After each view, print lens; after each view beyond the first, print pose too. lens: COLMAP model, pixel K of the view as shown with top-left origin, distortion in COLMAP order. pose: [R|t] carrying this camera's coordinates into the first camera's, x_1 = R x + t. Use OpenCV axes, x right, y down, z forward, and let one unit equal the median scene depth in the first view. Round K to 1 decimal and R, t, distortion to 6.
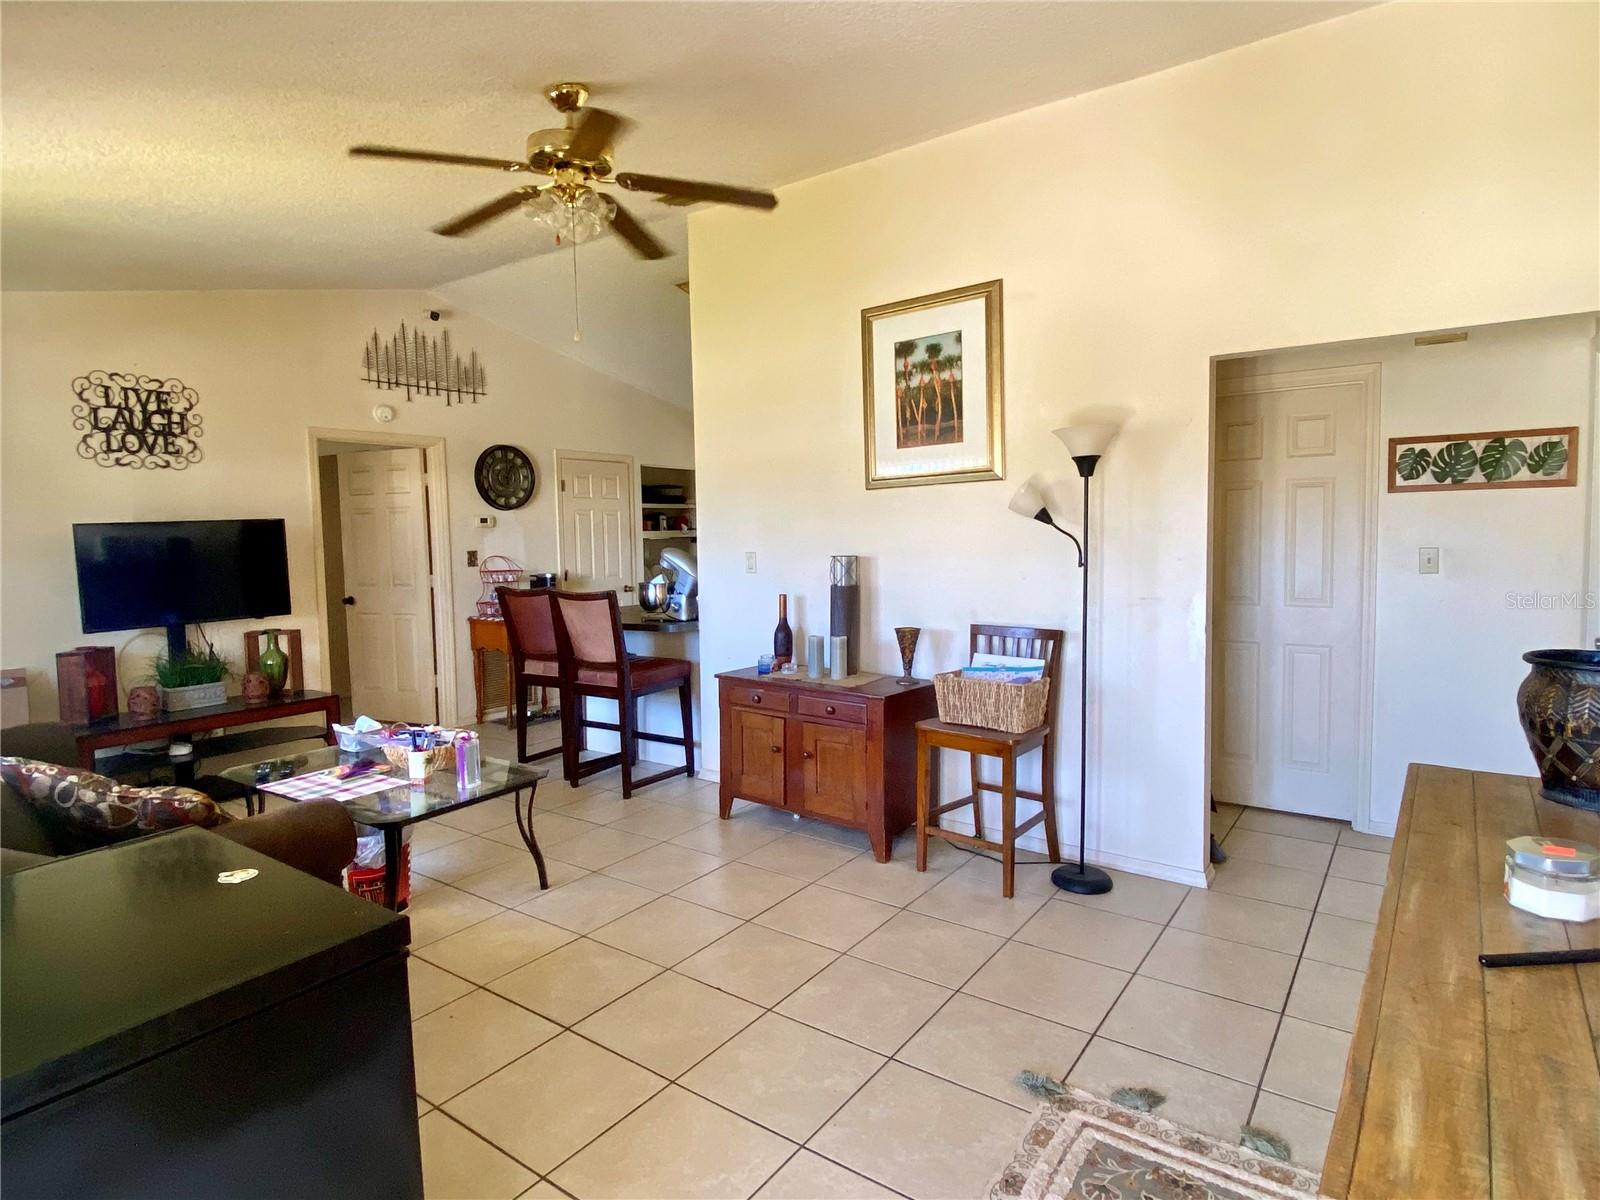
lens RADIAL K [[881.3, 0, 791.4], [0, 881.3, 598.7], [0, 0, 1]] dist [0.006096, -0.000777]
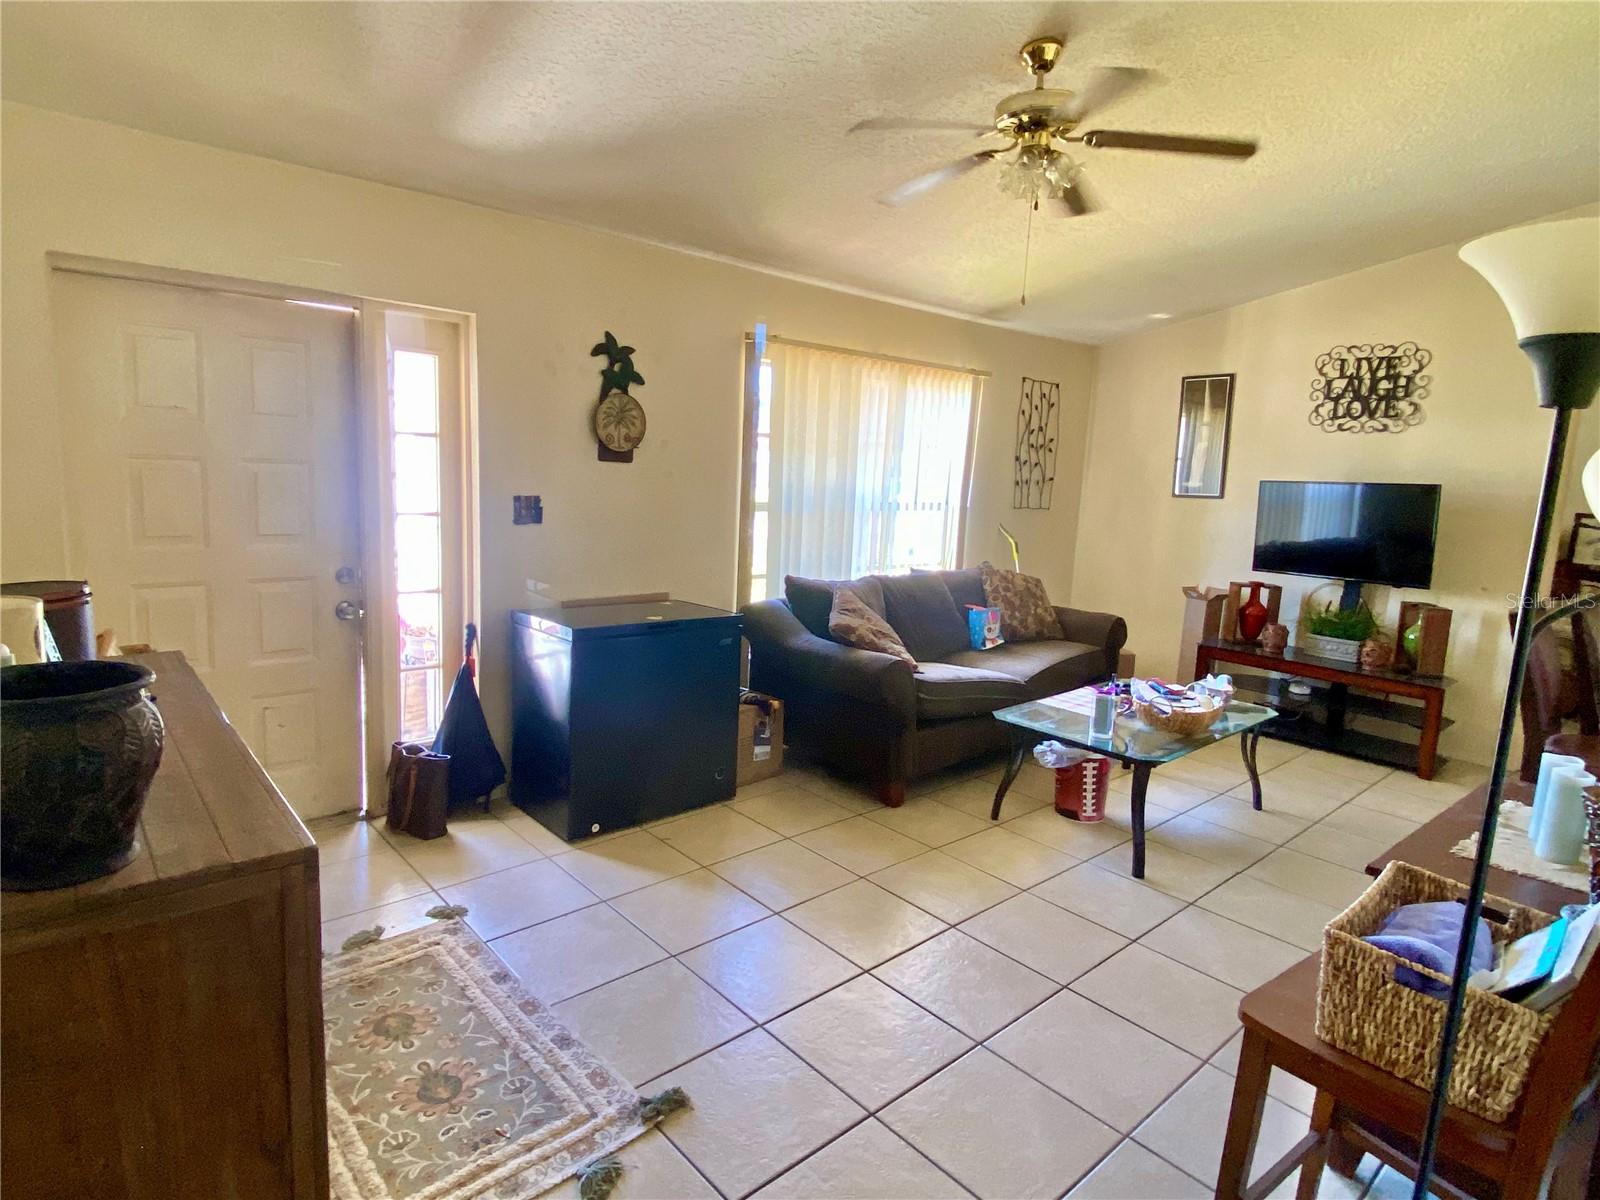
lens RADIAL K [[881.3, 0, 791.6], [0, 881.3, 602.8], [0, 0, 1]] dist [0.006096, -0.000777]
pose [[-0.204970, 0.166941, -0.964426, 0.479959], [-0.124130, 0.972957, 0.194799, -0.069211], [0.970865, 0.159642, -0.178704, 0.552573]]
